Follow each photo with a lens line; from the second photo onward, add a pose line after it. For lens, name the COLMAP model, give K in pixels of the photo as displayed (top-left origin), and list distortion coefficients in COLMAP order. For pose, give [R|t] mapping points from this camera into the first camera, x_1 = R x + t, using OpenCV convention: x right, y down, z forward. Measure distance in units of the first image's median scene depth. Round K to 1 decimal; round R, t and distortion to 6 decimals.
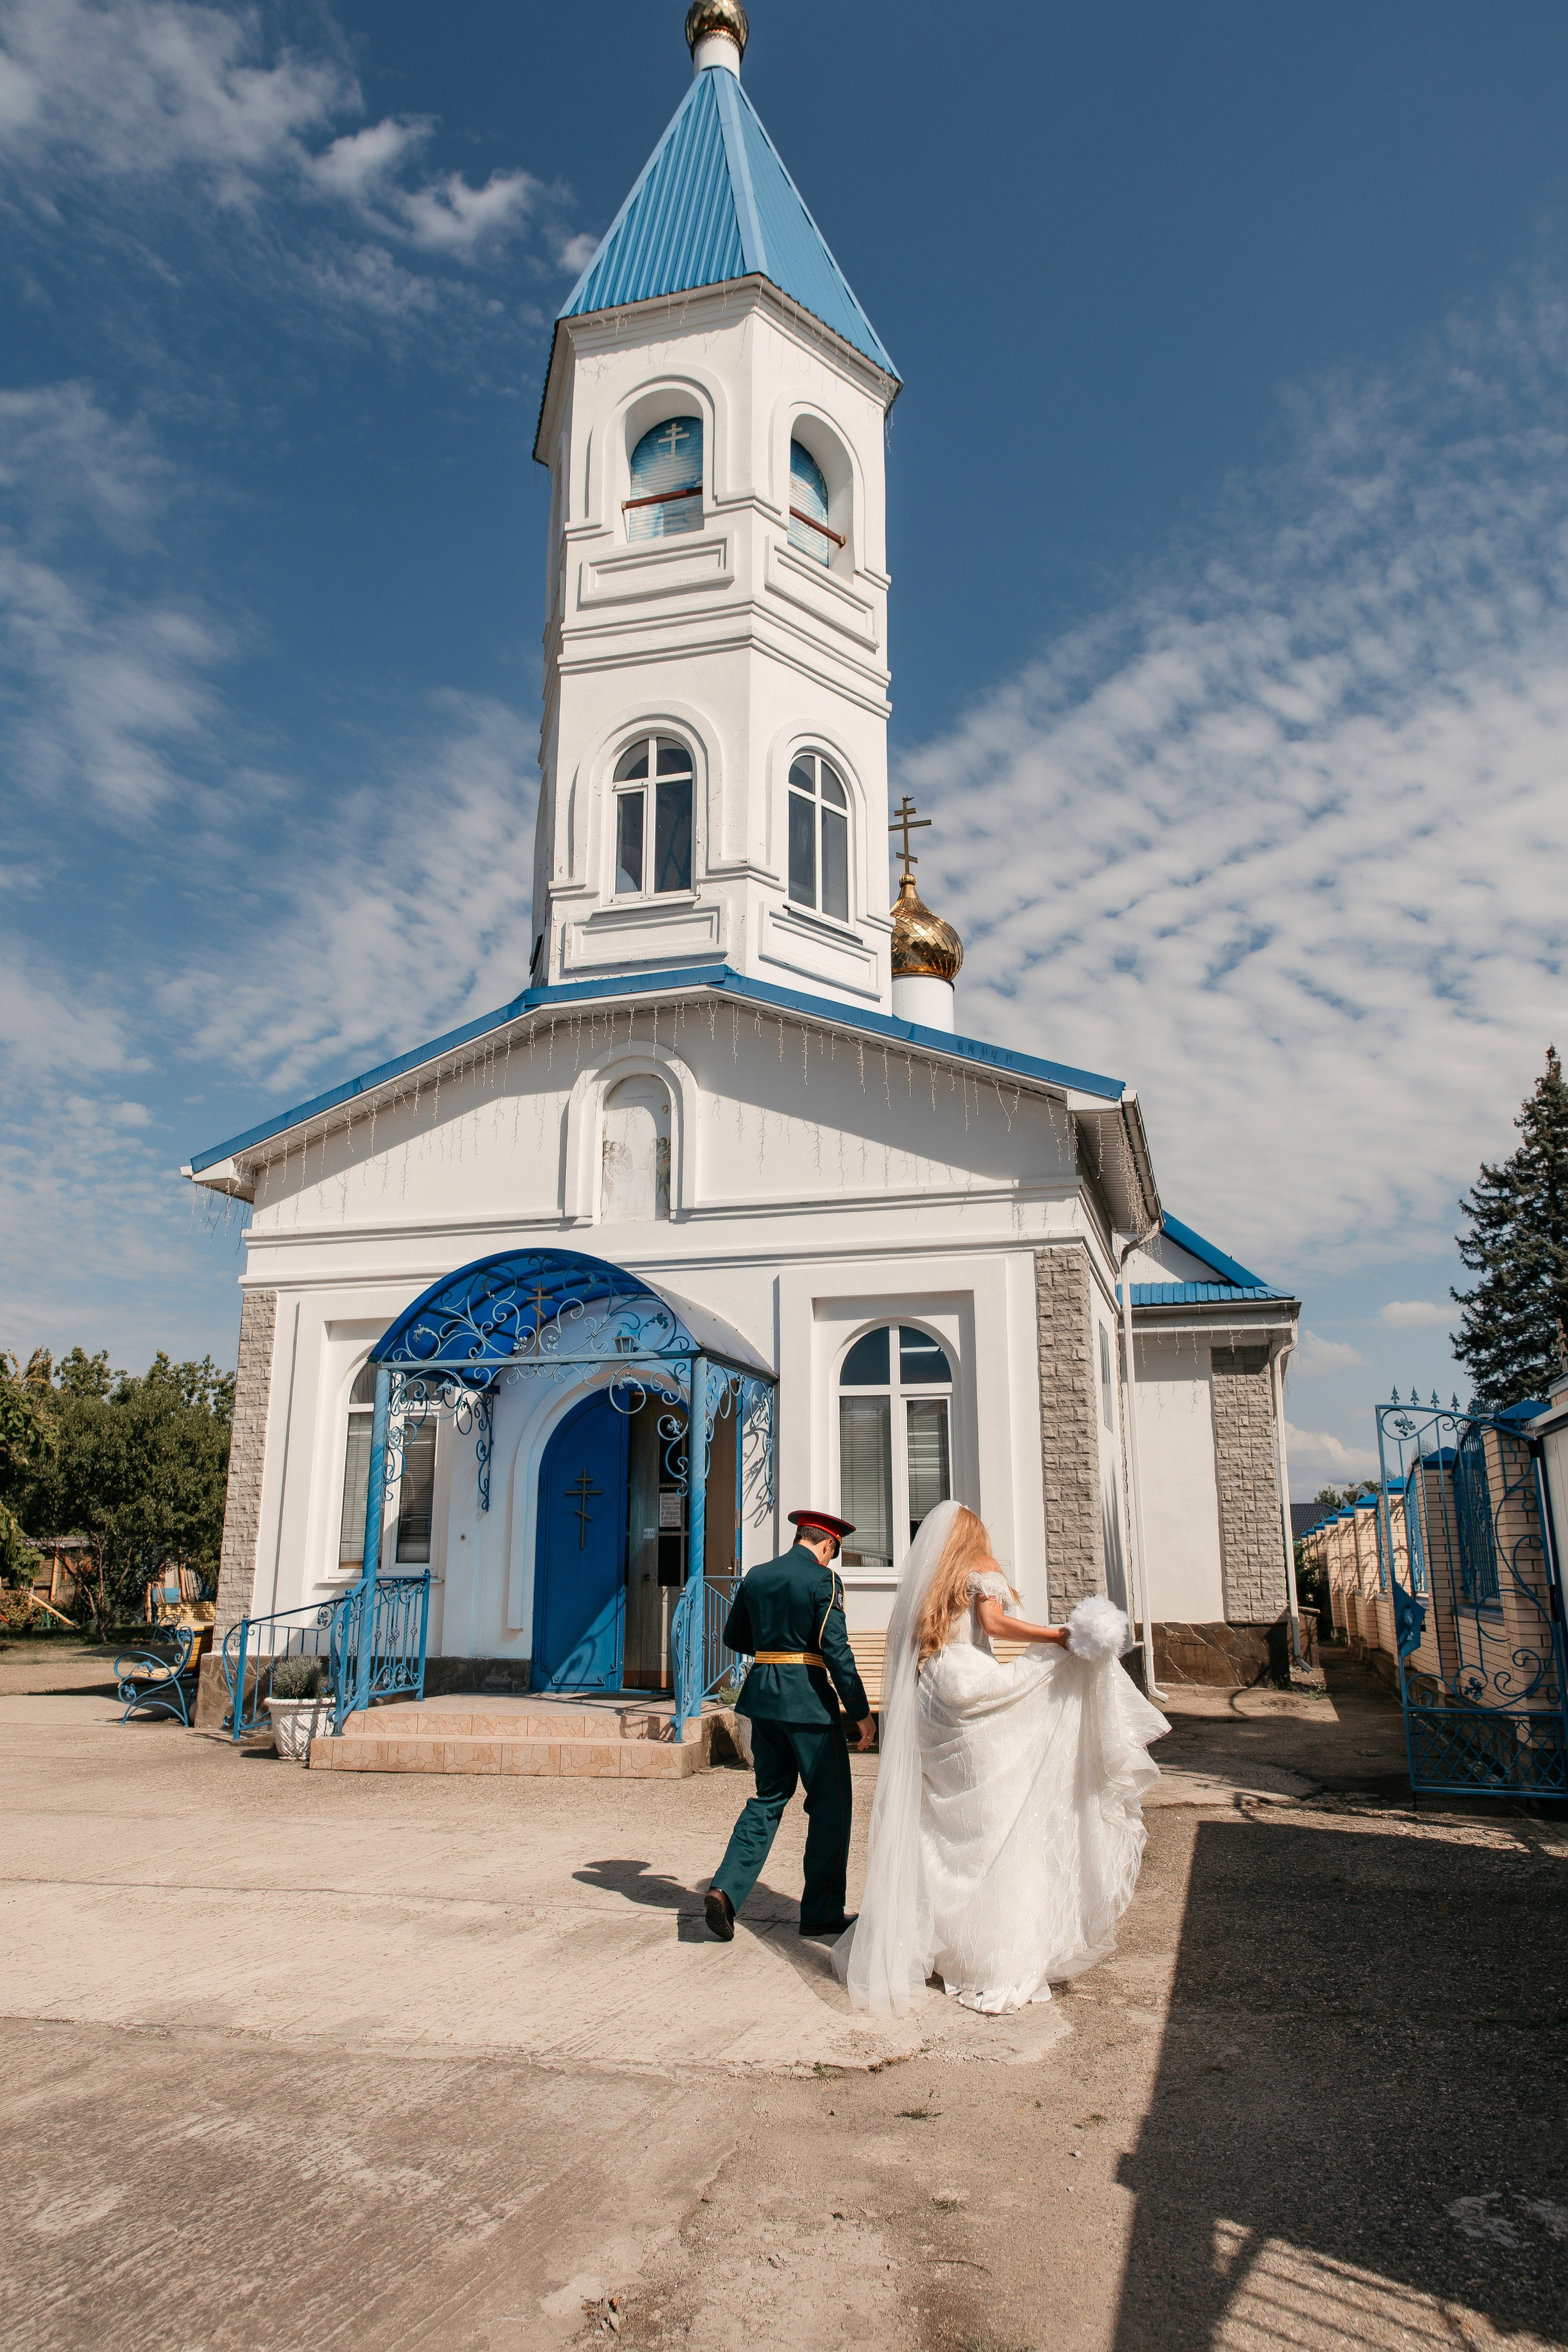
lens RADIAL K [[1587.6, 0, 784.0], [0, 1587.6, 1176.0], [0, 0, 1]] dist [0.040938, 0.000580]
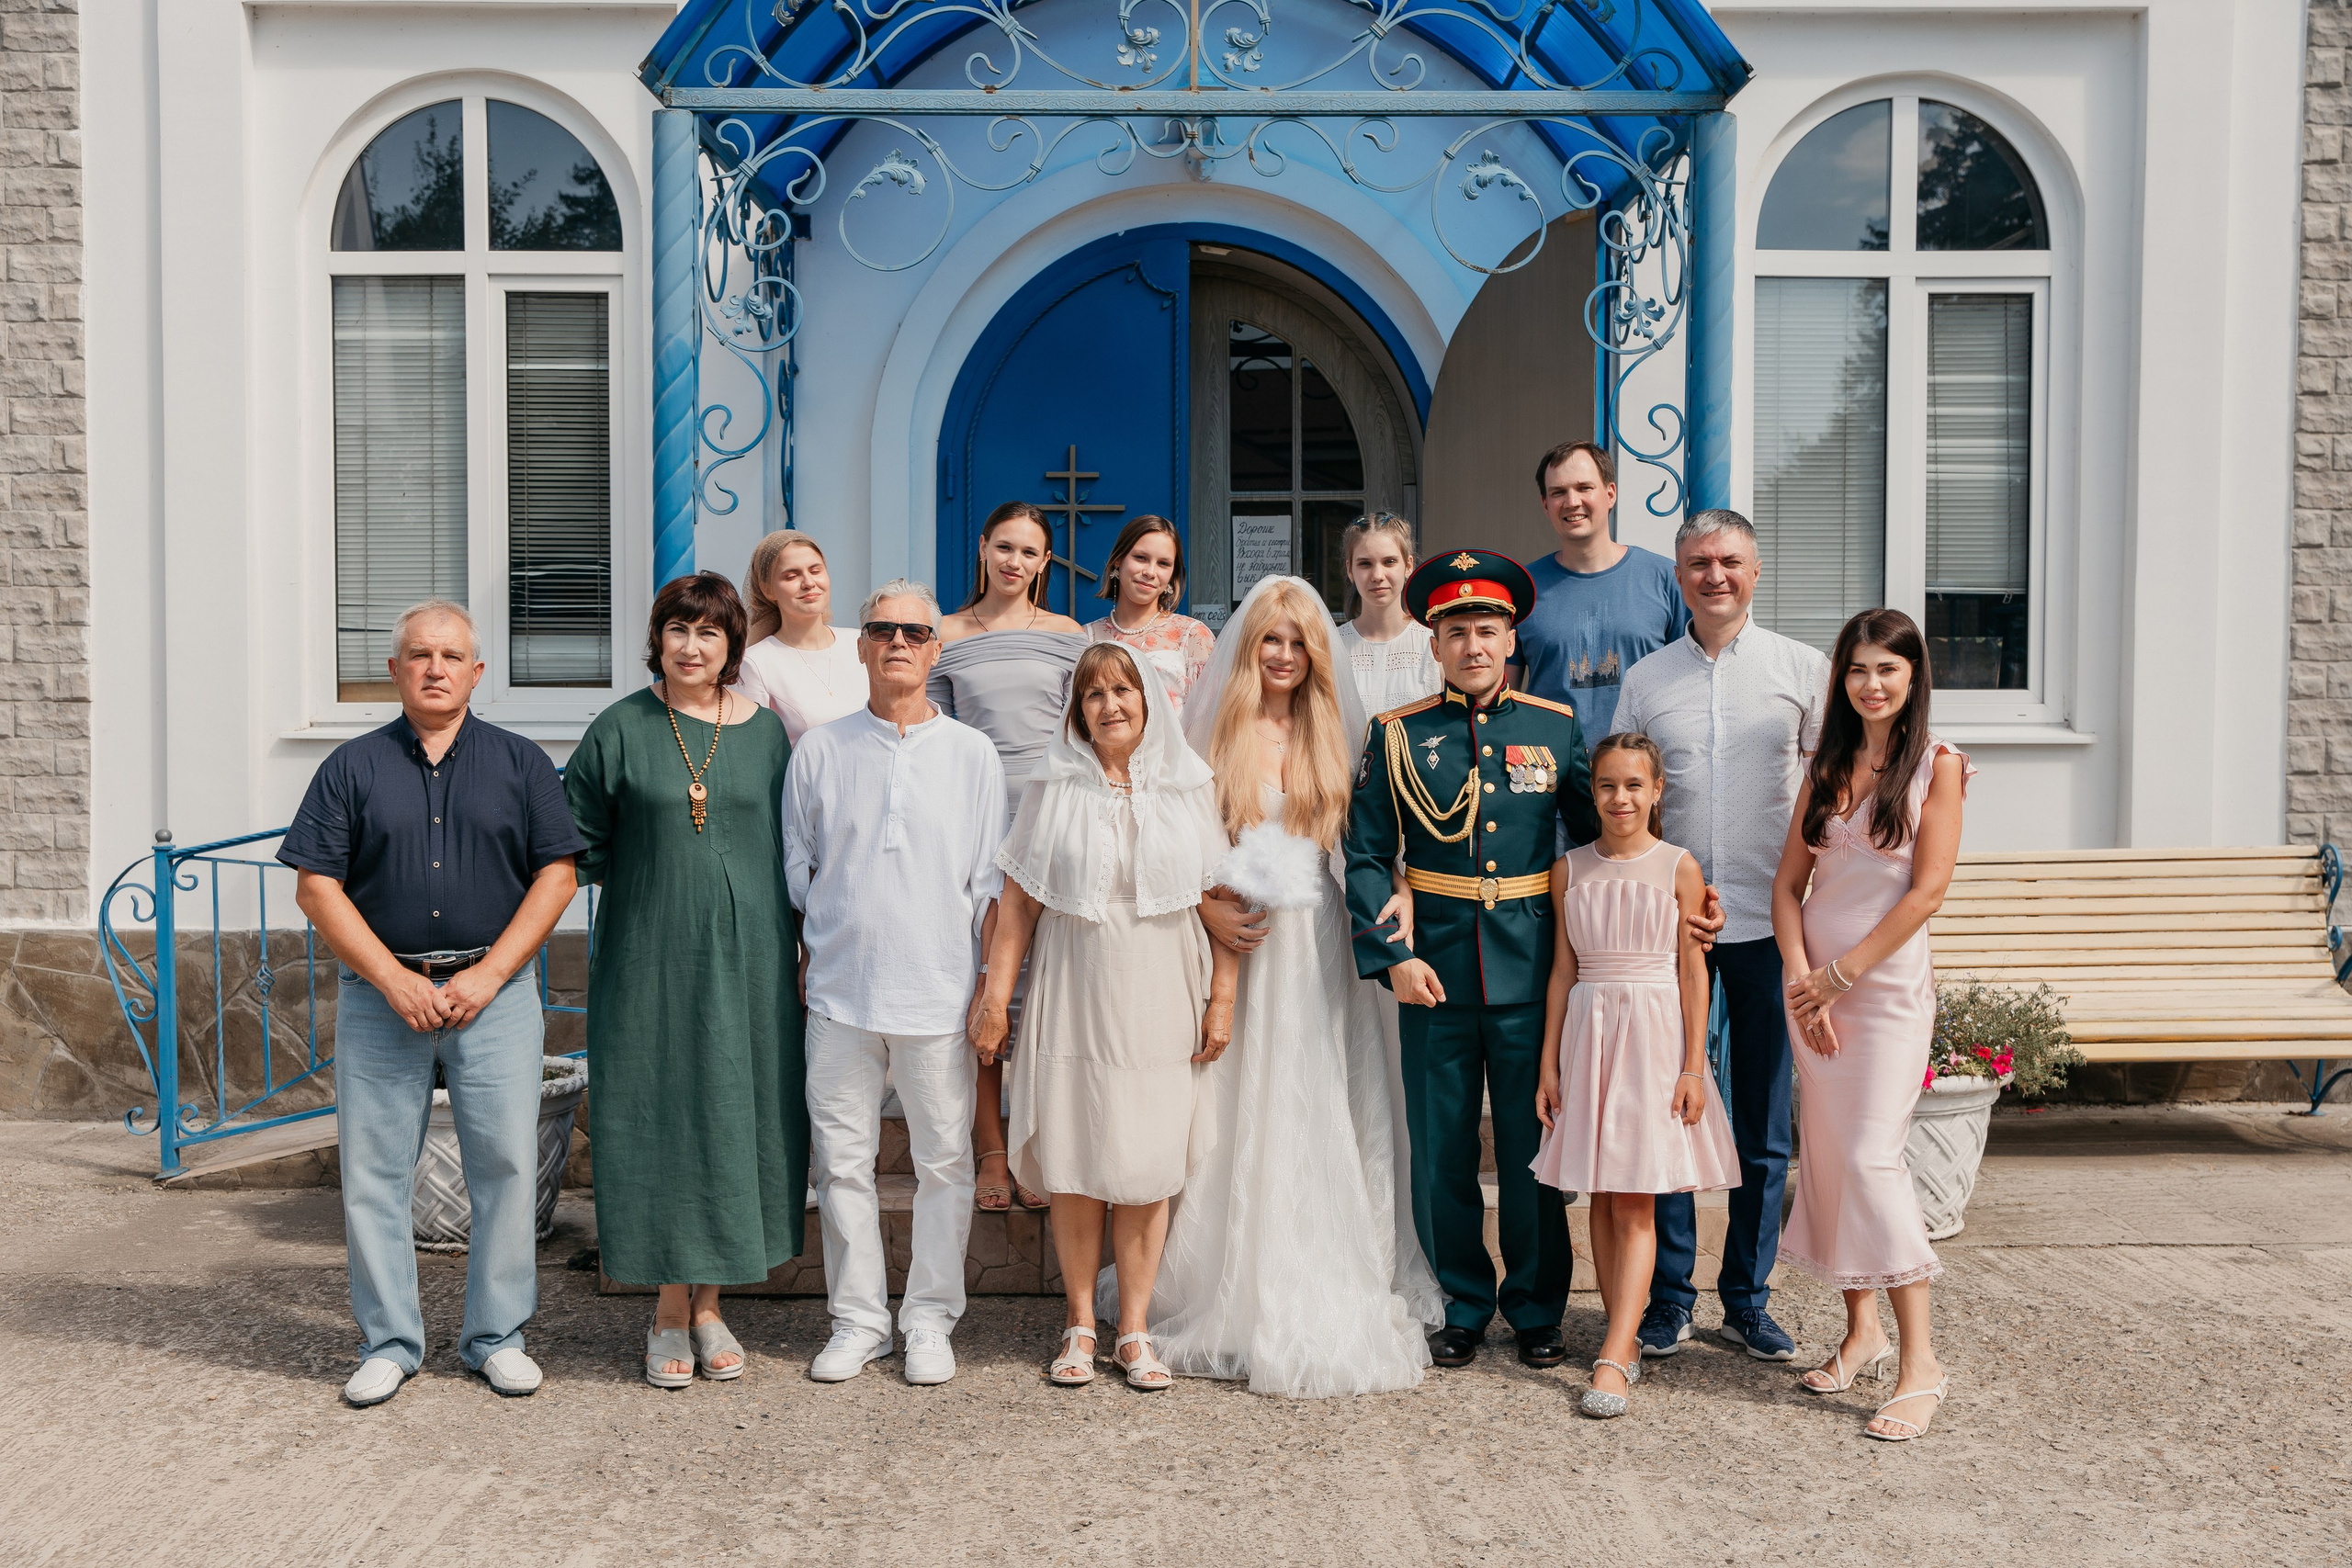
lens RADIAL K [[2600.4, 0, 1176.0], [0, 2600.4, 784.0], [0, 0, 1]] dist [0.012357, 0.032414]
pose [[0.960054, -0.009177, 0.279664, -0.267392], [-0.069512, 0.960309, 0.270138, 0.091331], [-0.271043, -0.278787, 0.921311, 0.400039]]
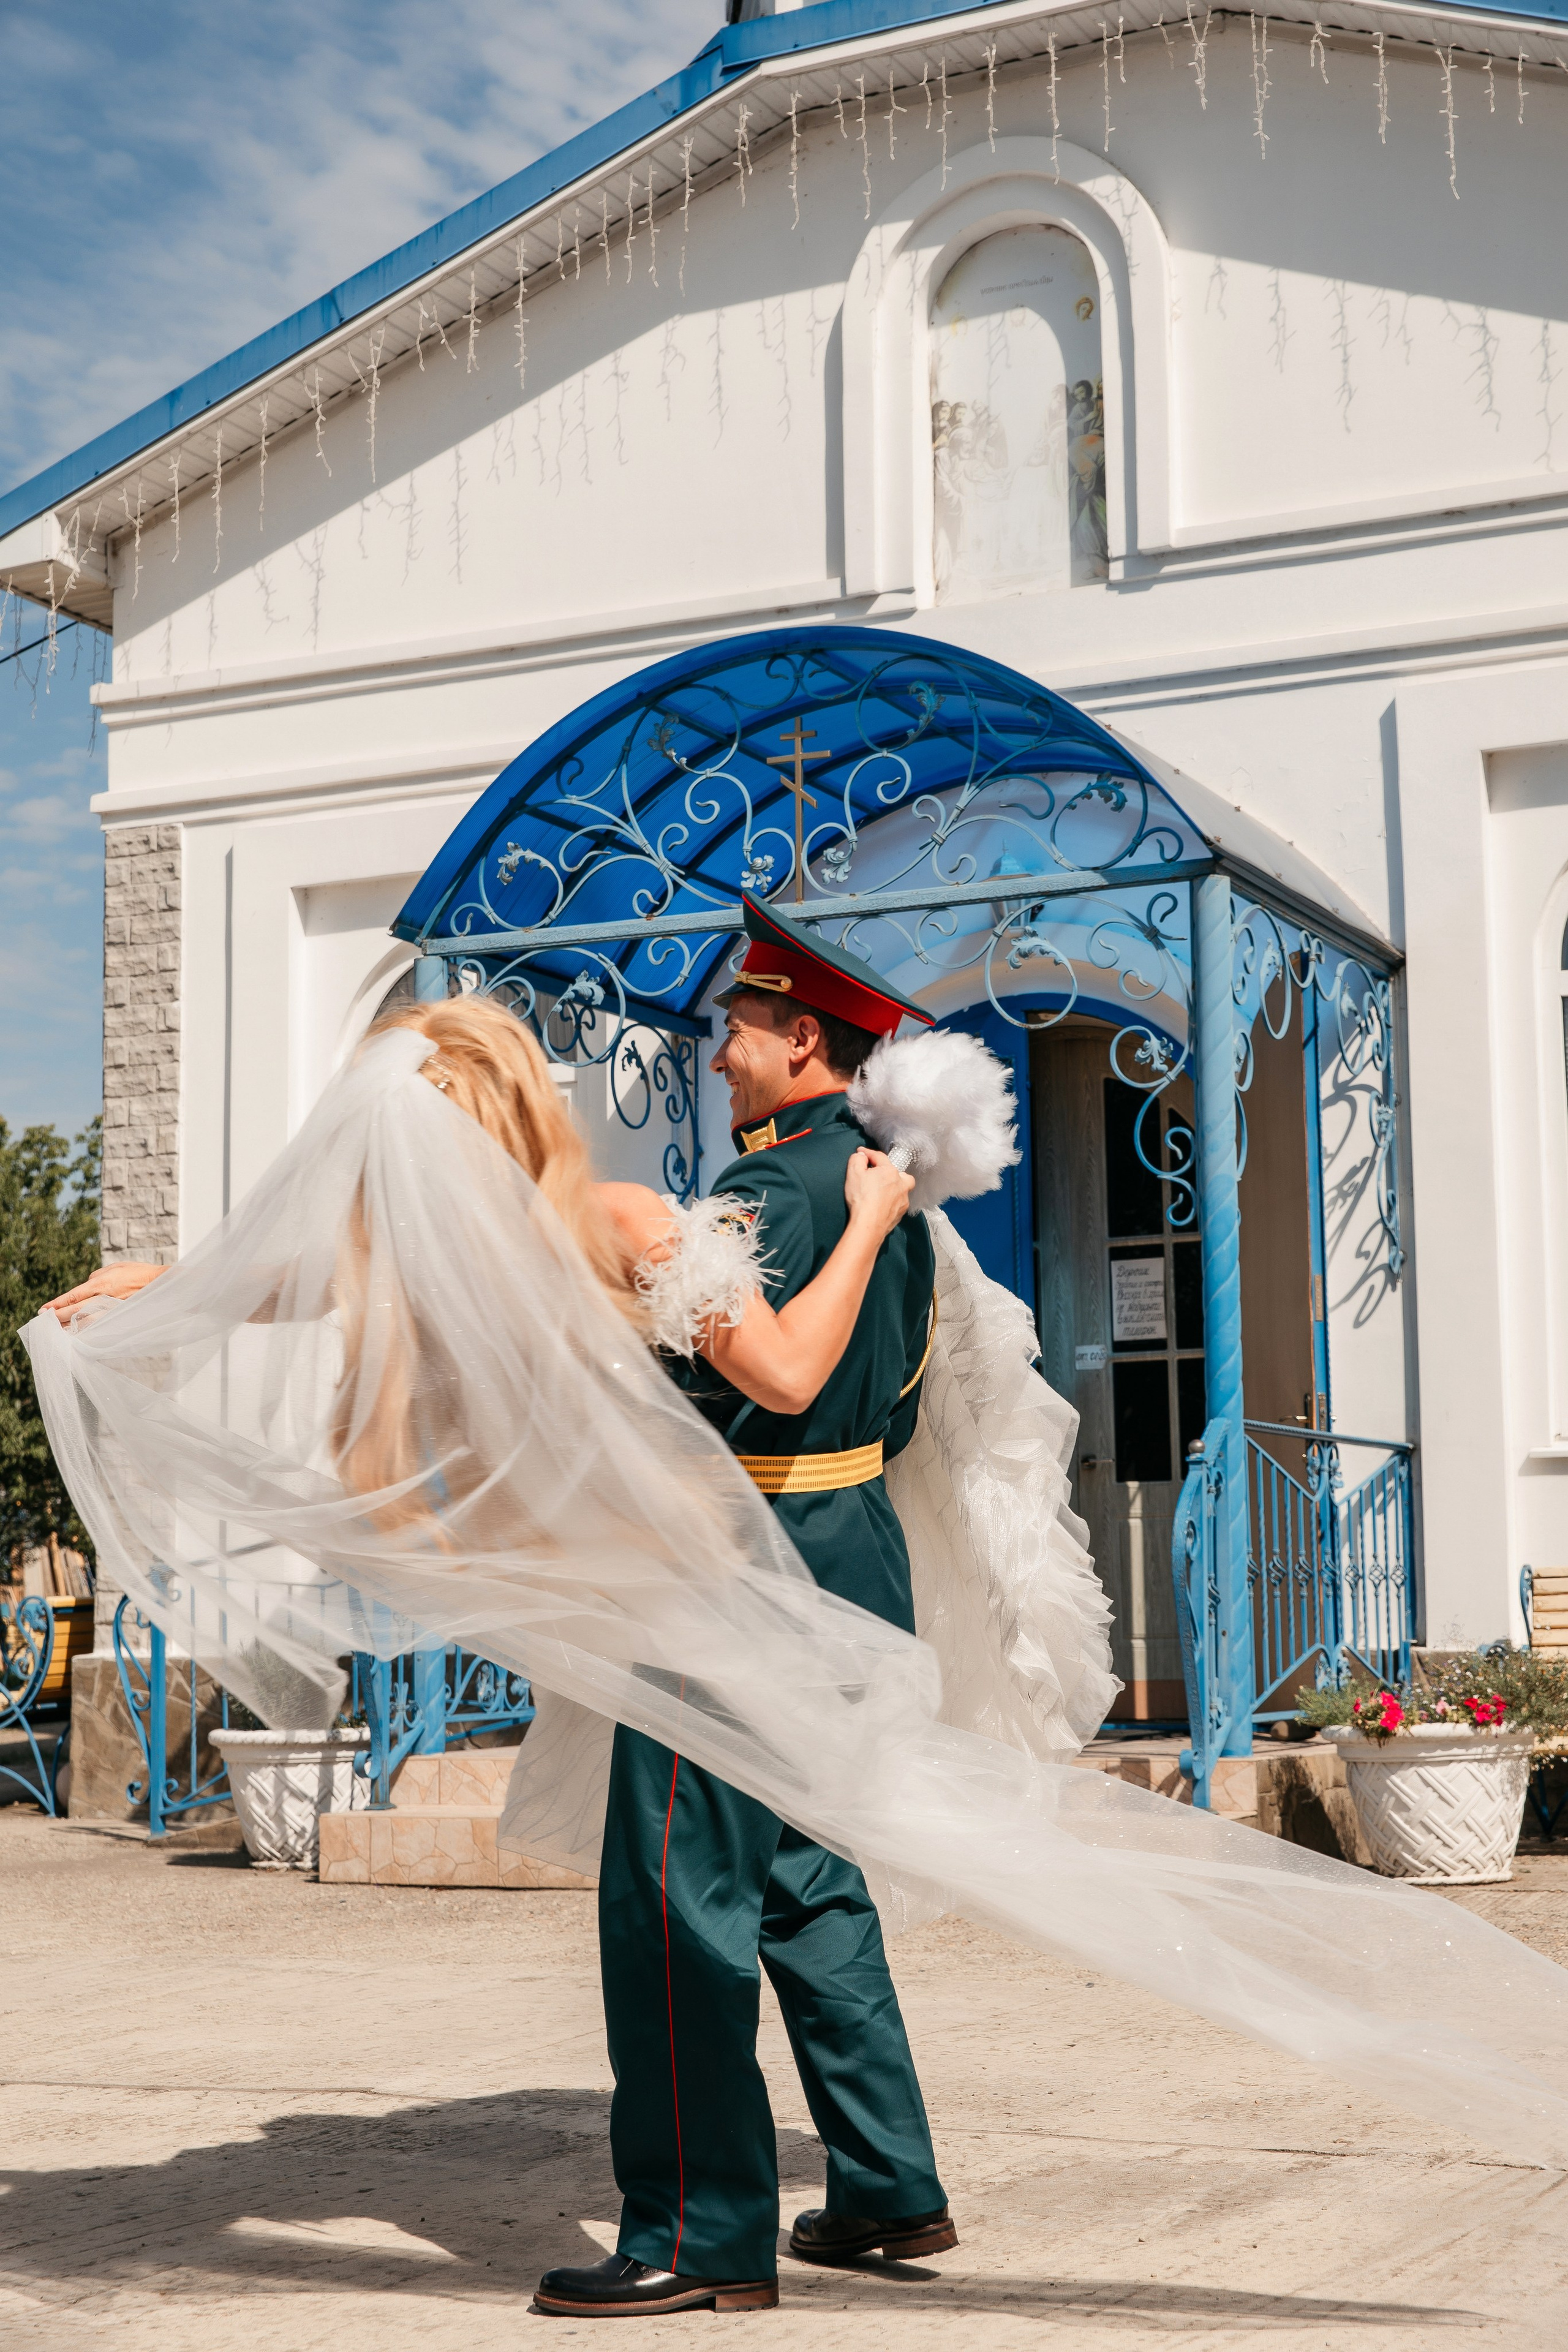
lens RADIAL K [[3524.4, 0, 780.4], [0, 3524.4, 1142.0], [0, 0, 1]] dist [0.042765, -0.027782]
pose [[0.987822, -0.033063, -0.152038, -0.023340], [0.050071, 0.992732, 0.109436, 0.065522], [0.147314, -0.115716, 0.982297, 0.103209]]
